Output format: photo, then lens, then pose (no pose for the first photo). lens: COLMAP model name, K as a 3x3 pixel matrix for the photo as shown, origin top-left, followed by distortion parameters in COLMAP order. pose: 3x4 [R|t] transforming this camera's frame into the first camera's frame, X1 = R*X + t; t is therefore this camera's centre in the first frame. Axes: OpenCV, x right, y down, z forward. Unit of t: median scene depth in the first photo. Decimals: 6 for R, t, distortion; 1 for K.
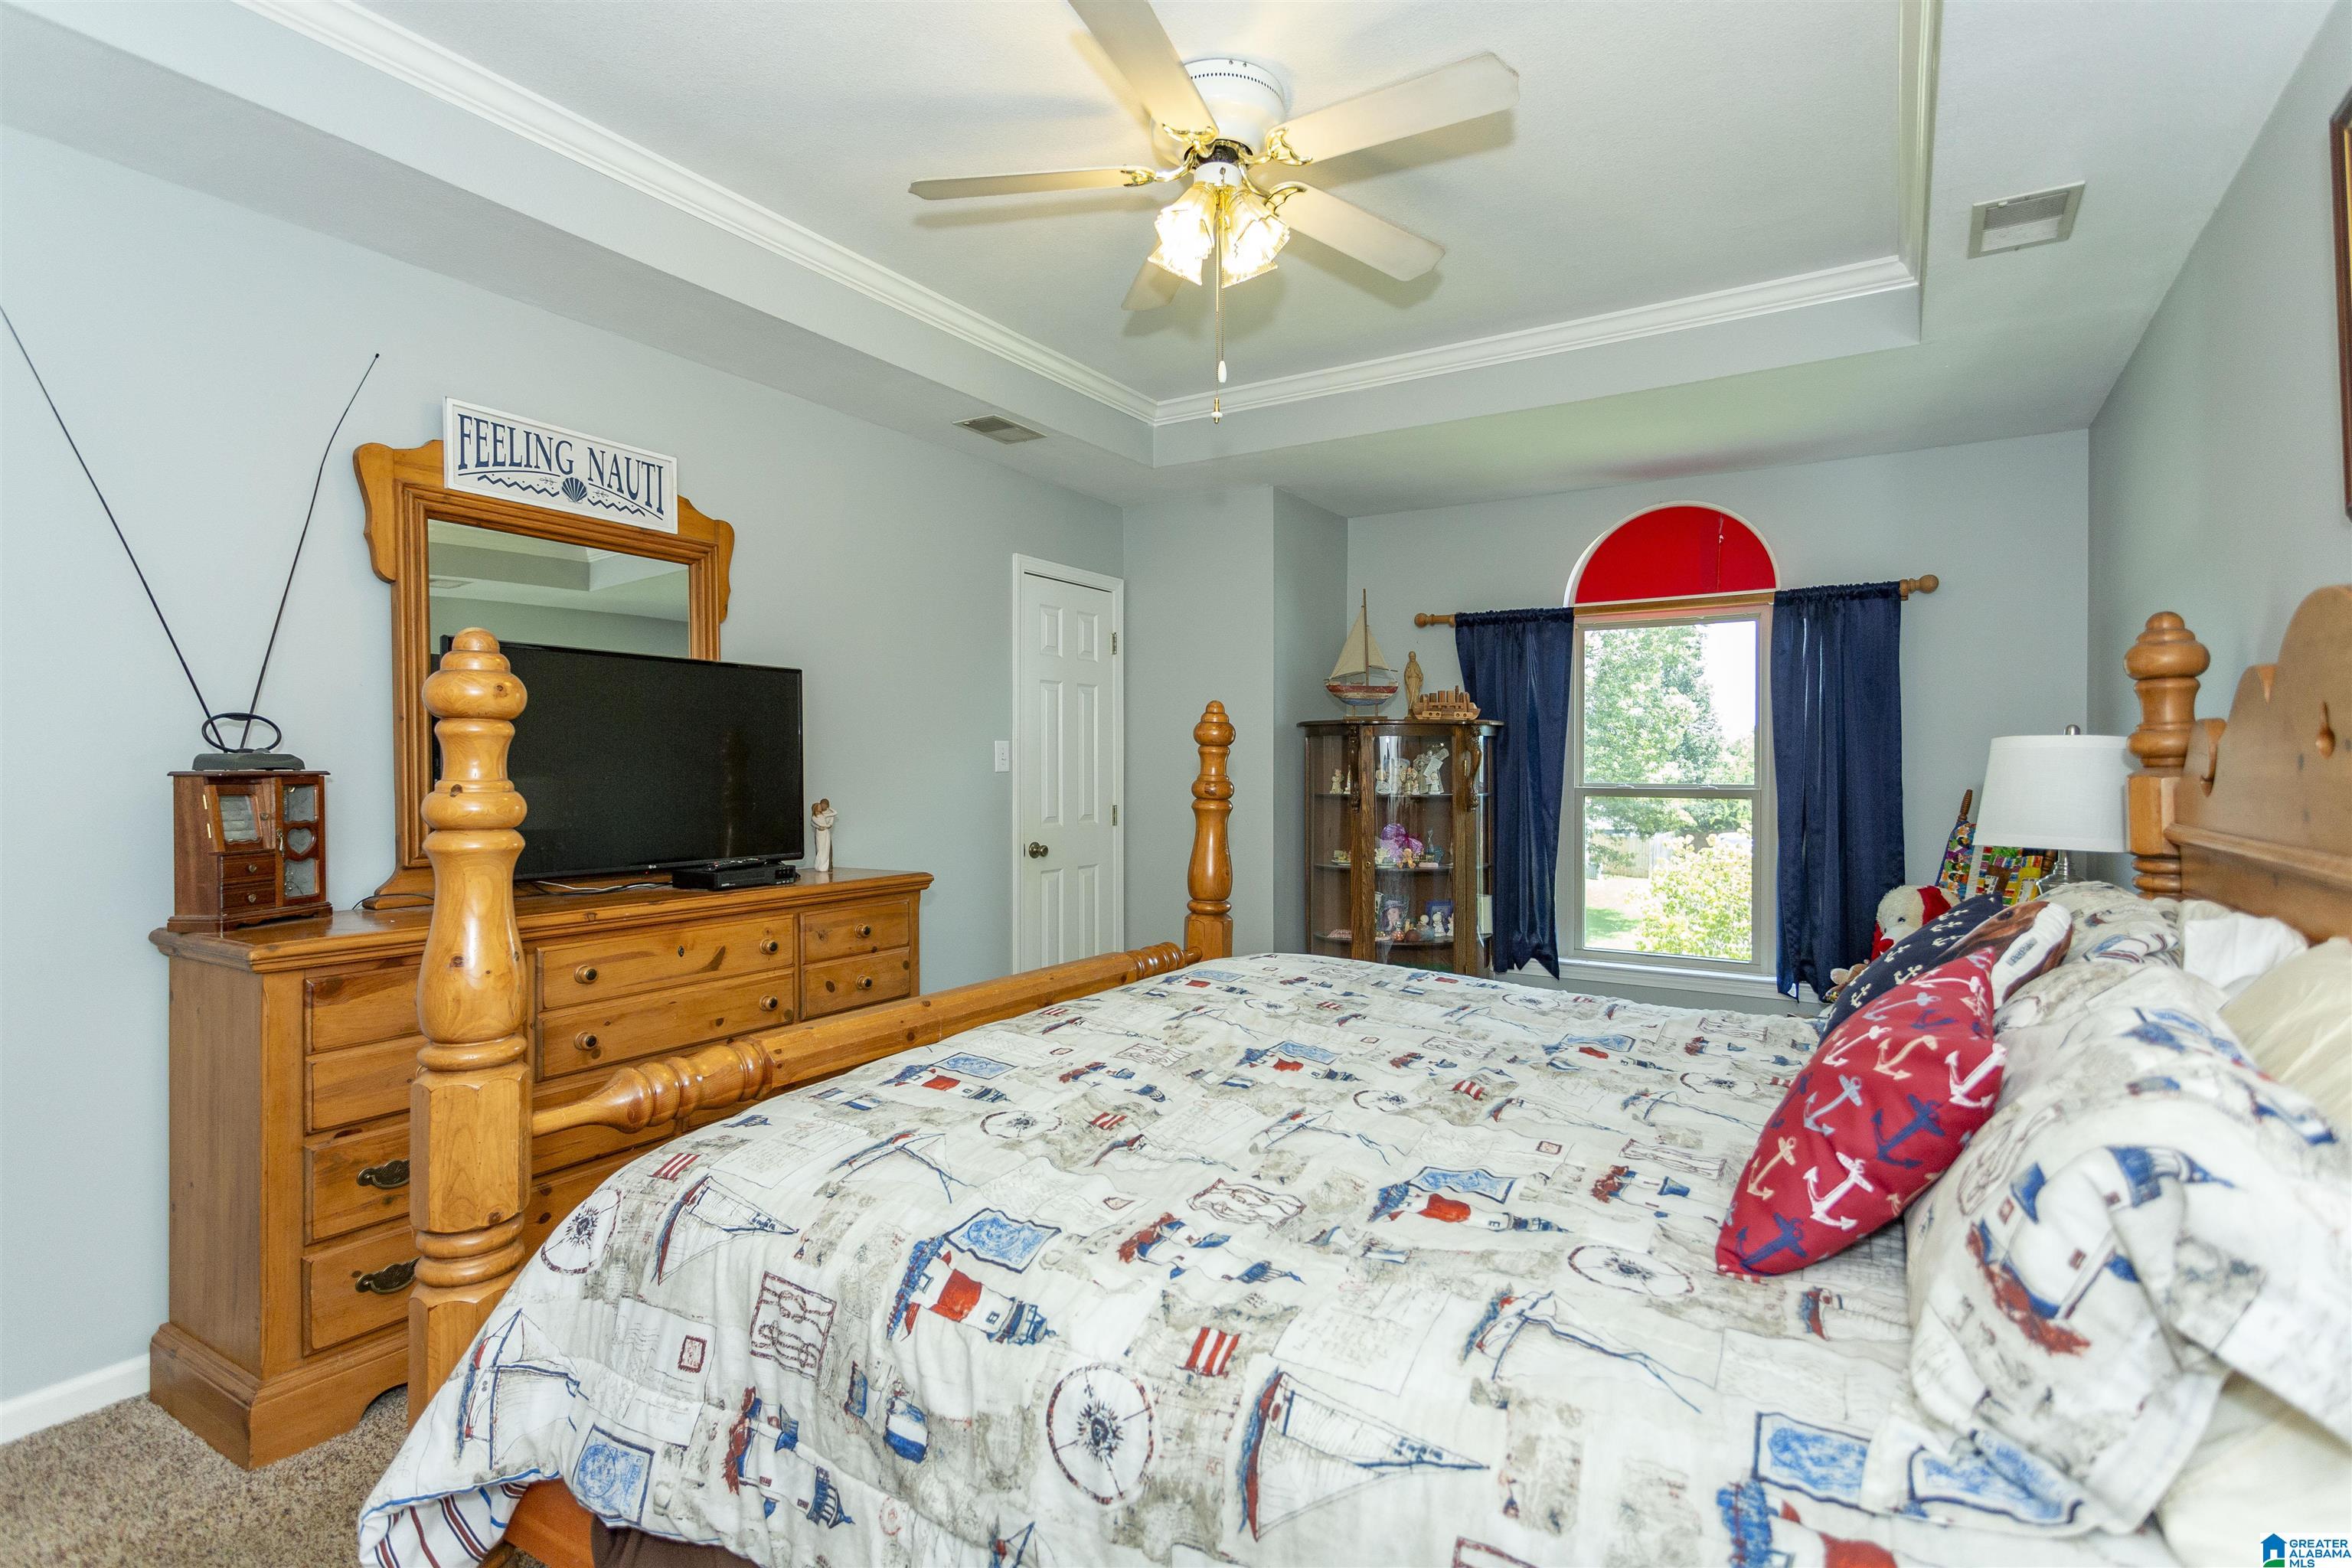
lens RADIAL K [[1109.4, 0, 1183.2], [0, 1109.4, 773.1], [0, 0, 1]] dist [0.002481, 0.002257]
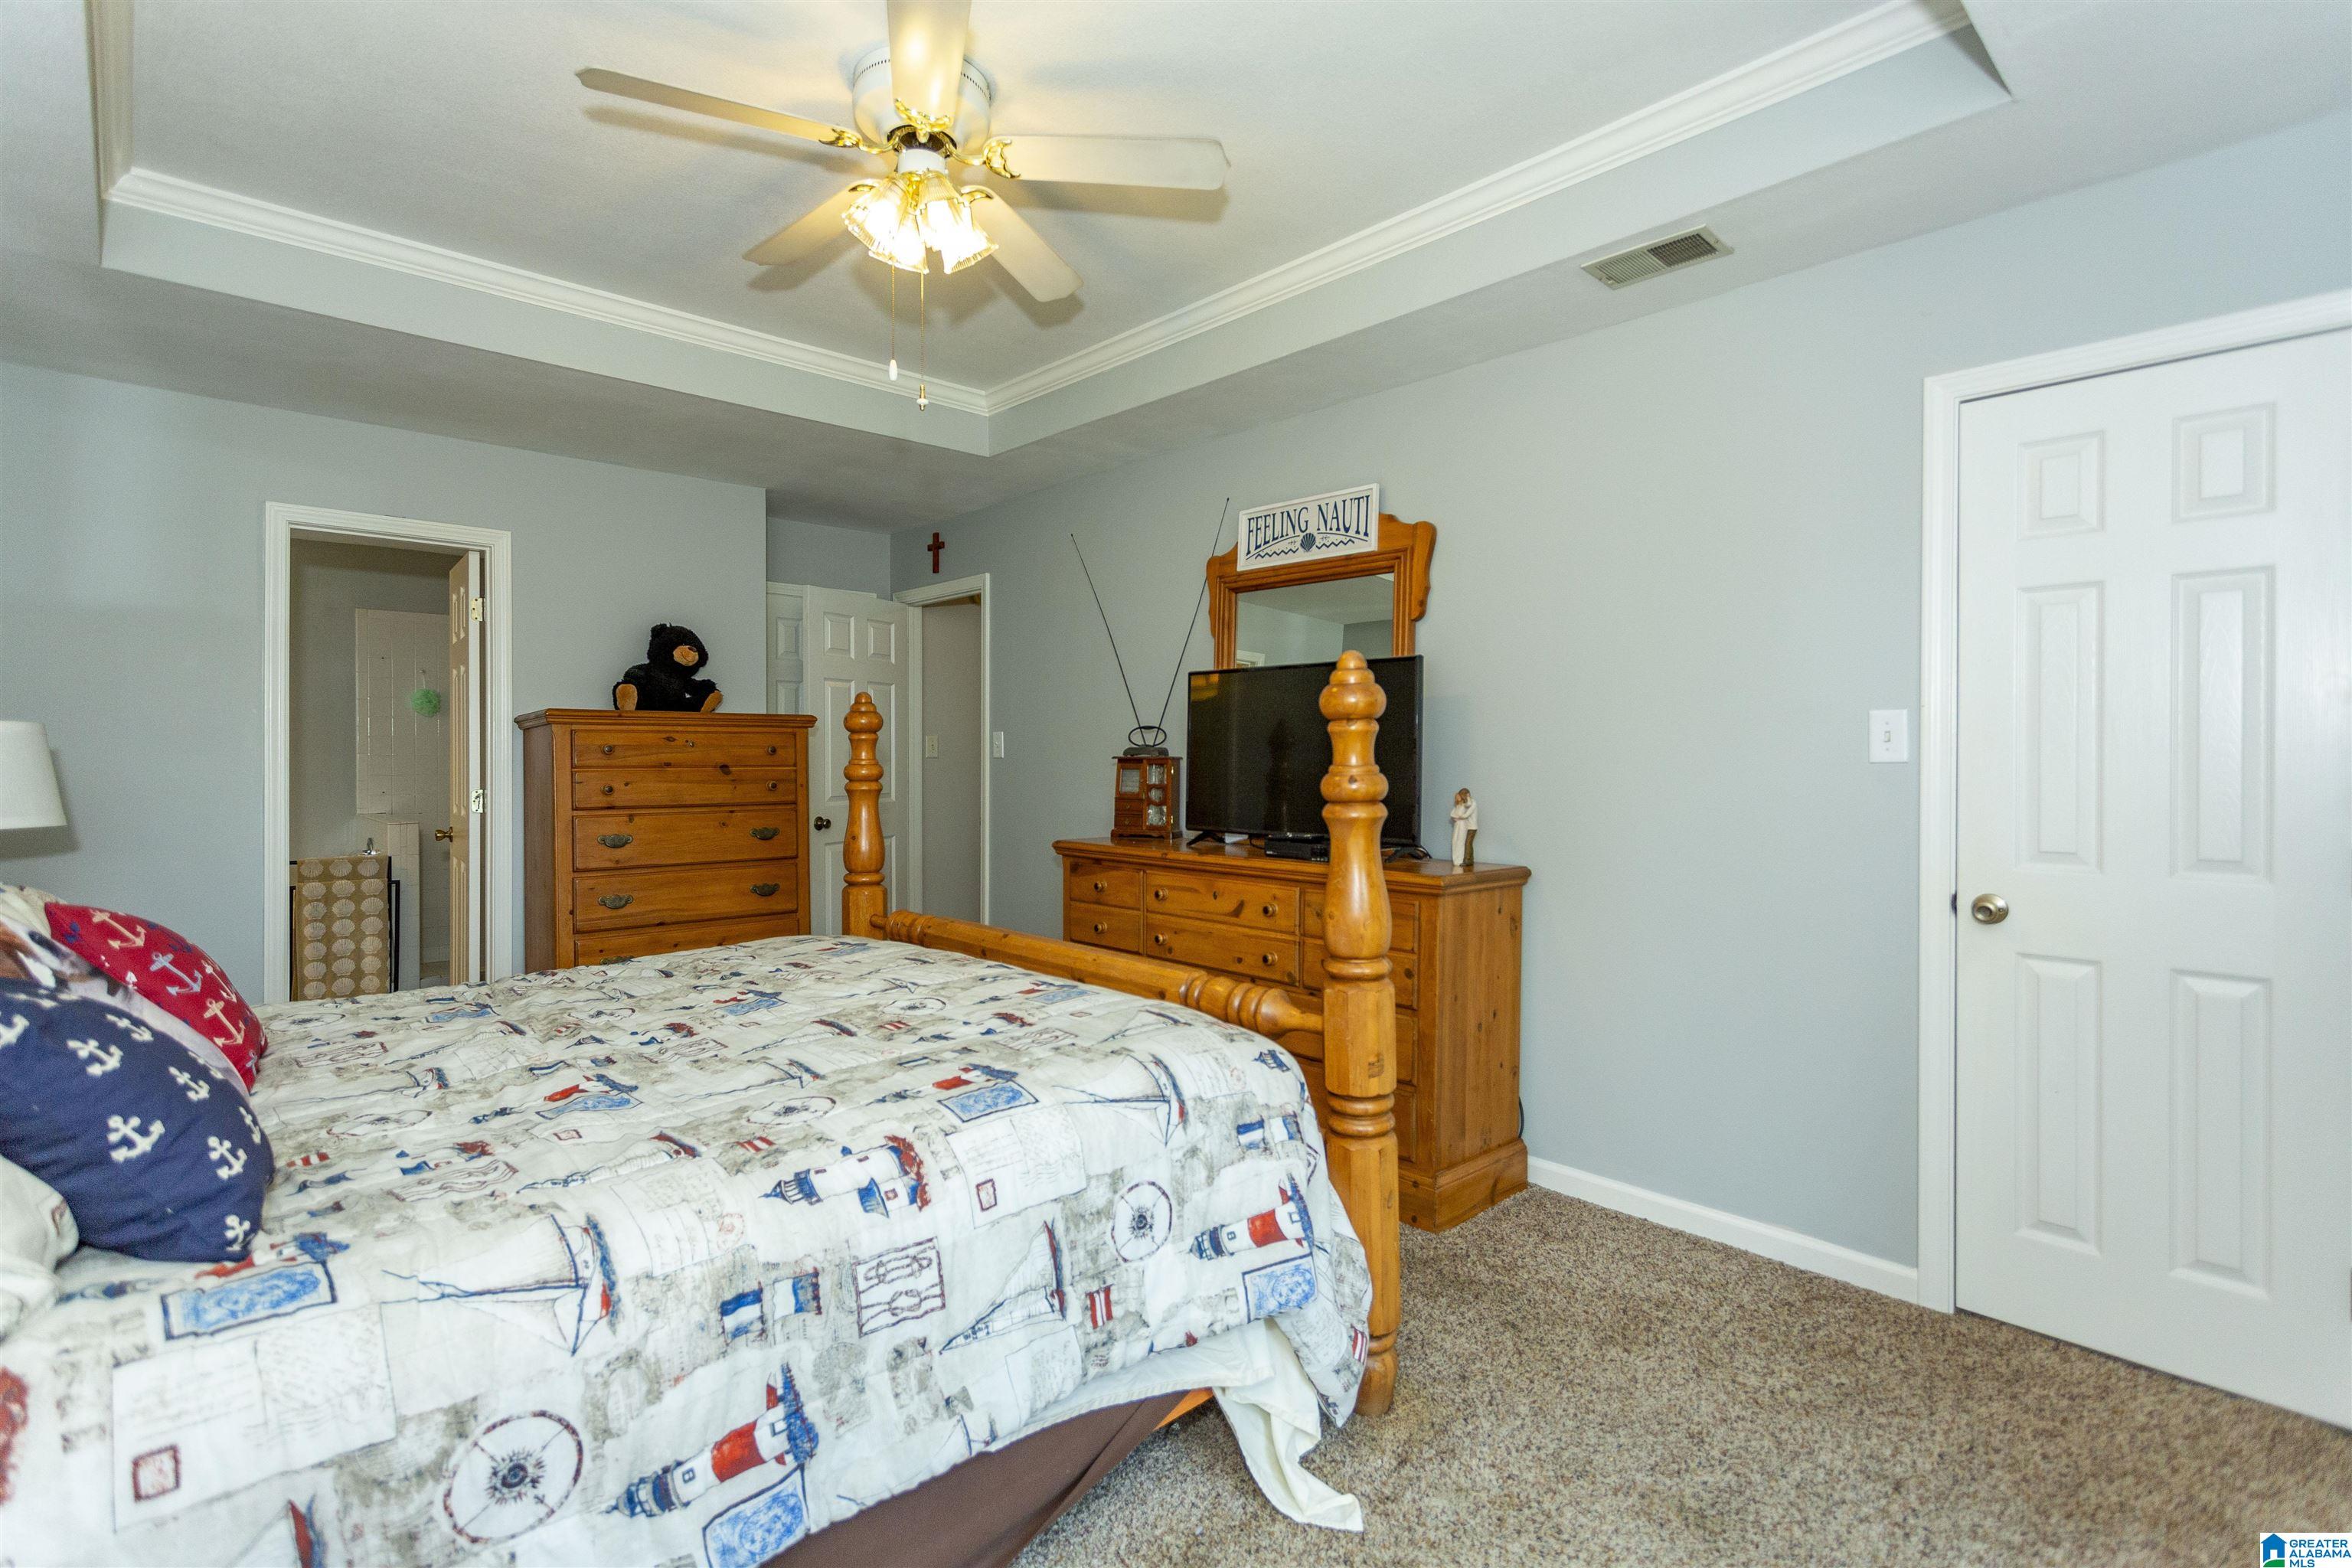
lens RADIAL K [[1109.4, 0, 1183.9], [0, 1109.4, 778.9], [0, 0, 1]] dist [0.002481, 0.002257]
pose [[-0.229083, 0.017267, -0.973254, 0.723738], [-0.004998, 0.999809, 0.018914, -0.001175], [0.973394, 0.009197, -0.228953, 1.106660]]
